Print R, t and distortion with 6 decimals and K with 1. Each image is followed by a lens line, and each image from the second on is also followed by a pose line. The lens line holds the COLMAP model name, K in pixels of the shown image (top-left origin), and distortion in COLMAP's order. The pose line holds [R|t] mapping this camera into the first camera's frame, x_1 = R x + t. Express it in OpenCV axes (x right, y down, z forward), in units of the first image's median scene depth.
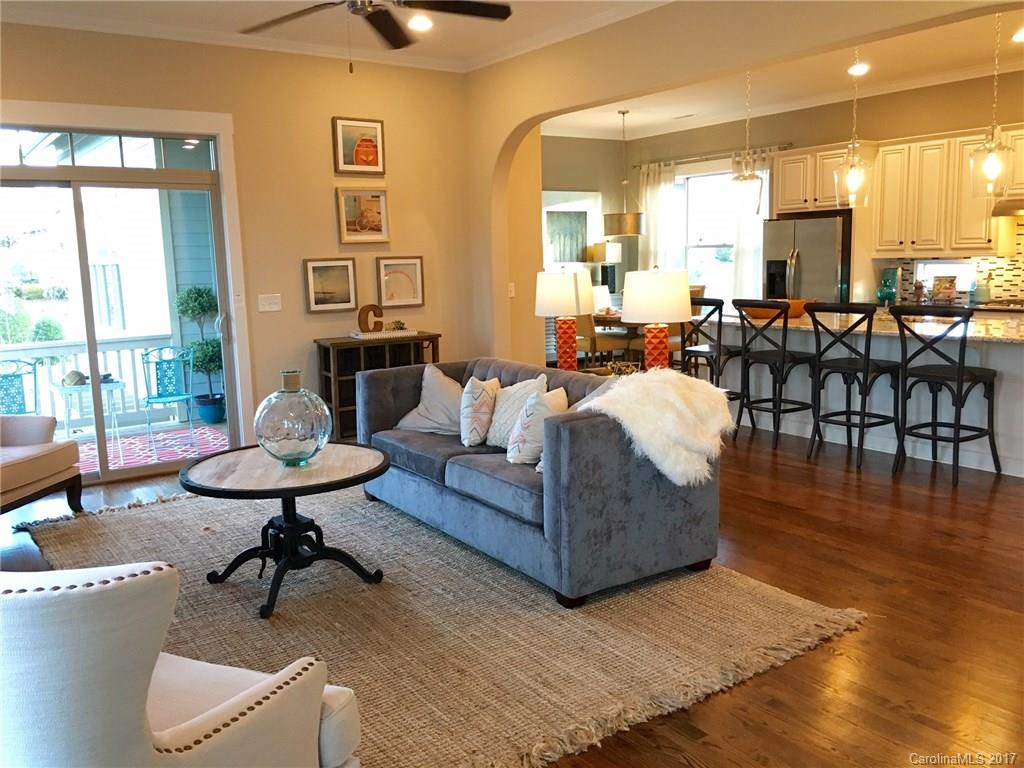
lens RADIAL K [[882.8, 0, 512.0], [0, 882.8, 384.0], [0, 0, 1]] dist [0.002750, 0.001566]
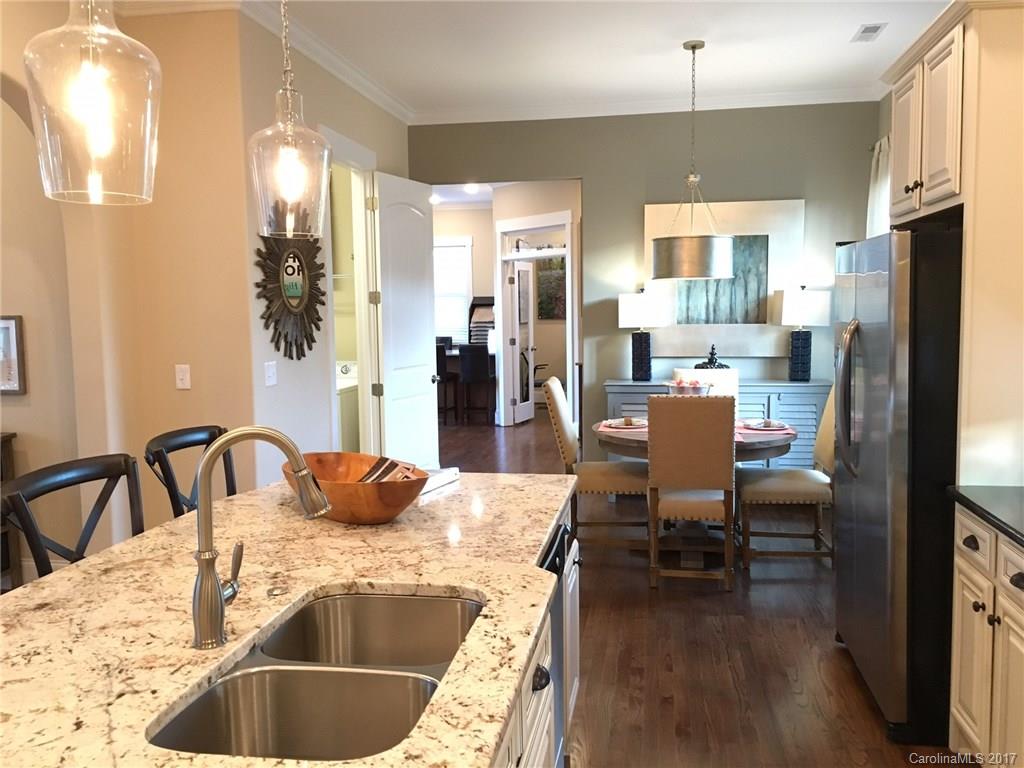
lens RADIAL K [[882.8, 0, 512.0], [0, 882.8, 384.0], [0, 0, 1]] dist [0.002750, 0.001566]
pose [[0.716280, 0.079868, -0.693228, 0.438511], [-0.108330, 0.994112, 0.002600, -0.099973], [0.689353, 0.073235, 0.720714, 0.579067]]
